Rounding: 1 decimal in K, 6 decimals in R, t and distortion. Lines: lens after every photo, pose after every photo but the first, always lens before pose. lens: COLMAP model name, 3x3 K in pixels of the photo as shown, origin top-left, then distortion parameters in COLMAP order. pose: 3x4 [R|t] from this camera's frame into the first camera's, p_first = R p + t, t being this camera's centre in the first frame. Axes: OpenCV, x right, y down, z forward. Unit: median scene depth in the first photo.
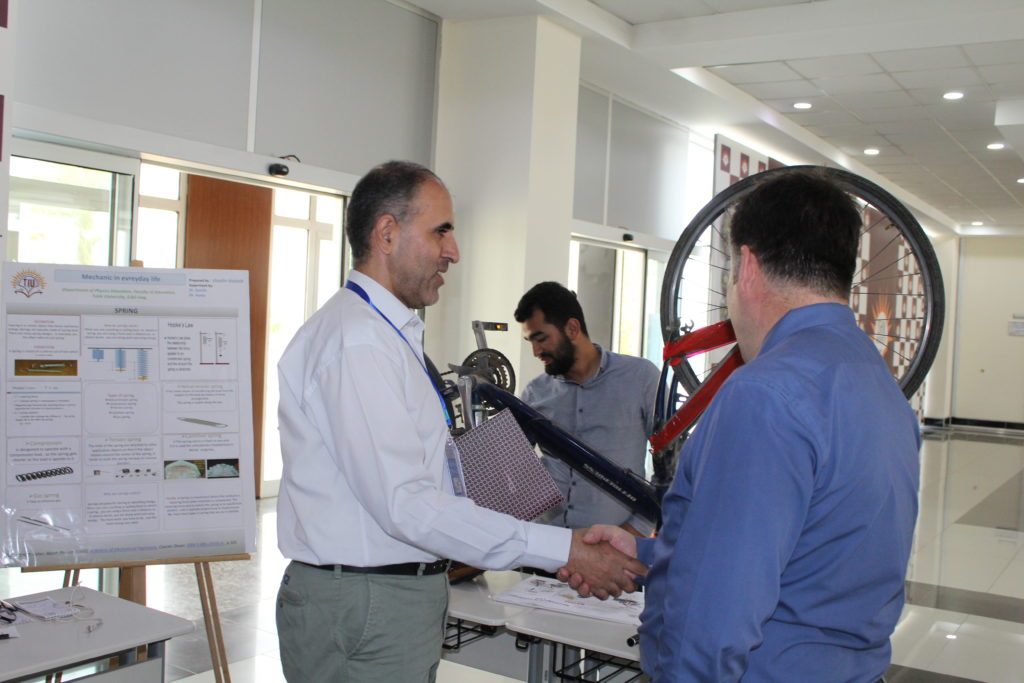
lens RADIAL K [[1072.9, 0, 514.0], [0, 1072.9, 344.0], [0, 0, 1]] dist [-0.072839, 0.000000]
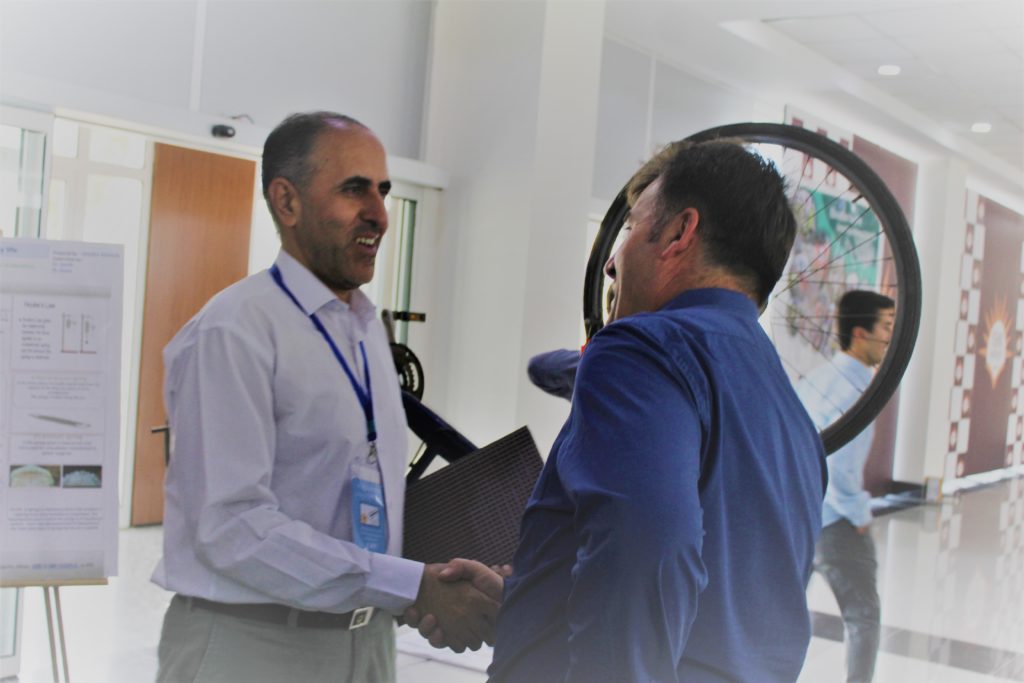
lens RADIAL K [[1229.3, 0, 509.0], [0, 1229.3, 346.7], [0, 0, 1]] dist [-0.026991, 0.000000]
pose [[0.997162, 0.027989, -0.069895, 0.128752], [-0.028118, 0.999604, -0.000853, 0.005634], [0.069844, 0.002816, 0.997554, 0.057646]]
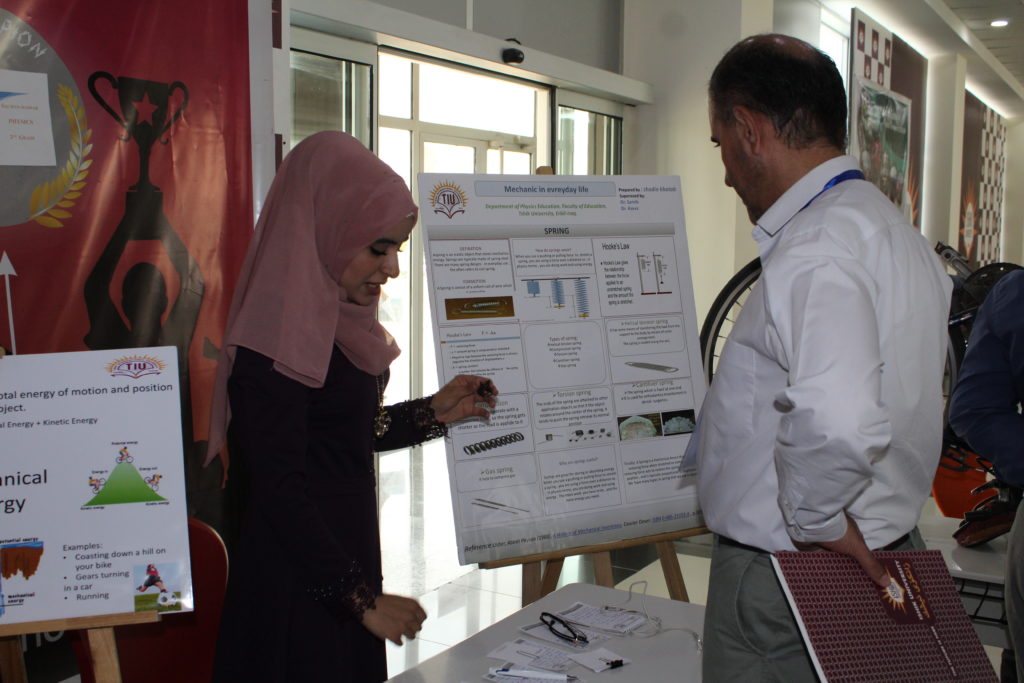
lens RADIAL K [[1137.8, 0, 511.6], [0, 1137.8, 344.0], [0, 0, 1]] dist [-0.025004, 0.000000]
pose [[0.997927, -0.041399, 0.049279, -0.441382], [0.037235, 0.995885, 0.082624, -0.018646], [-0.052496, -0.080617, 0.995362, 0.153382]]
